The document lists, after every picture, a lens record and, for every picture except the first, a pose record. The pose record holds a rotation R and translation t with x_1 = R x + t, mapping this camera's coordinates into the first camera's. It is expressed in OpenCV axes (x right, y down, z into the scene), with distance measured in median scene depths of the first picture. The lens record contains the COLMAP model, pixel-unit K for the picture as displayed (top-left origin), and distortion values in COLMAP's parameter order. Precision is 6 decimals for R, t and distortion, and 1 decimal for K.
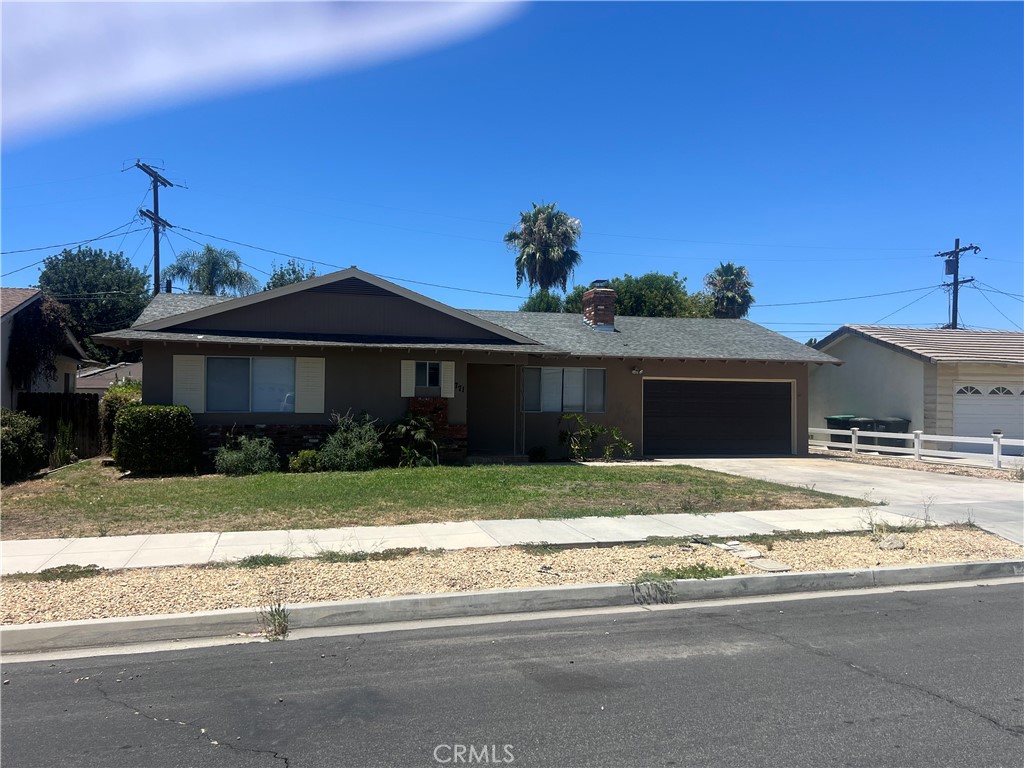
lens RADIAL K [[771.1, 0, 510.2], [0, 771.1, 384.3], [0, 0, 1]] dist [0.049026, -0.039625]
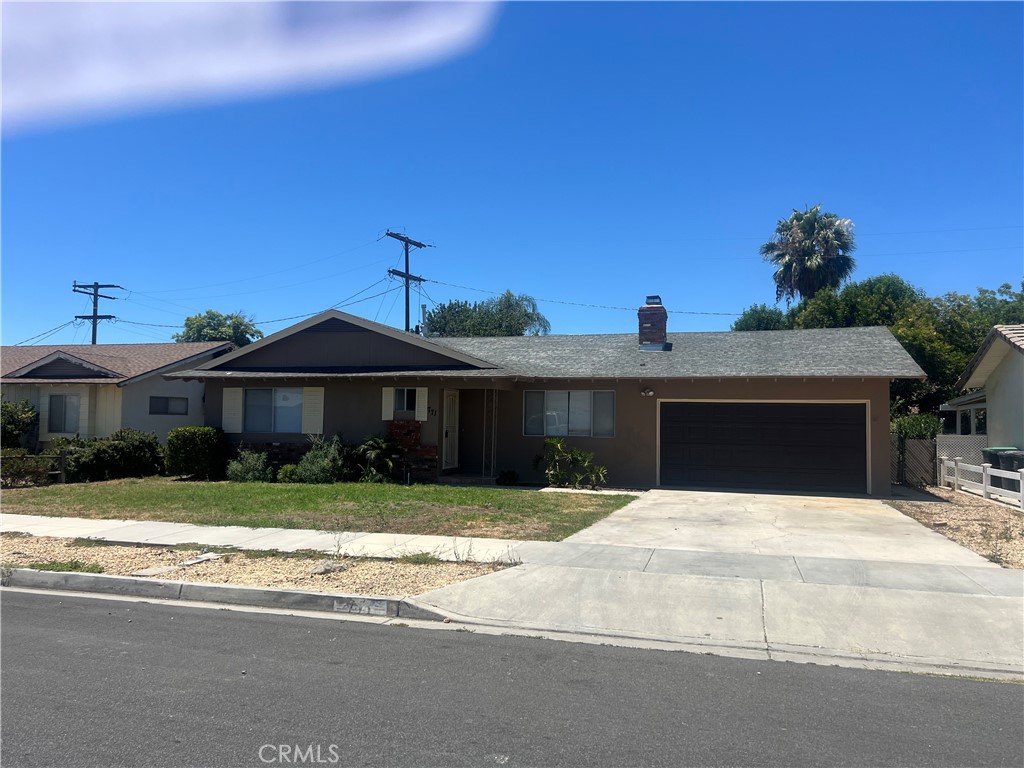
lens RADIAL K [[771.1, 0, 513.7], [0, 771.1, 390.6], [0, 0, 1]] dist [0.049026, -0.039625]
pose [[0.831283, -0.022295, -0.555402, 0.661959], [0.006021, 0.999498, -0.031109, 0.009706], [0.555816, 0.022516, 0.831000, 0.183612]]
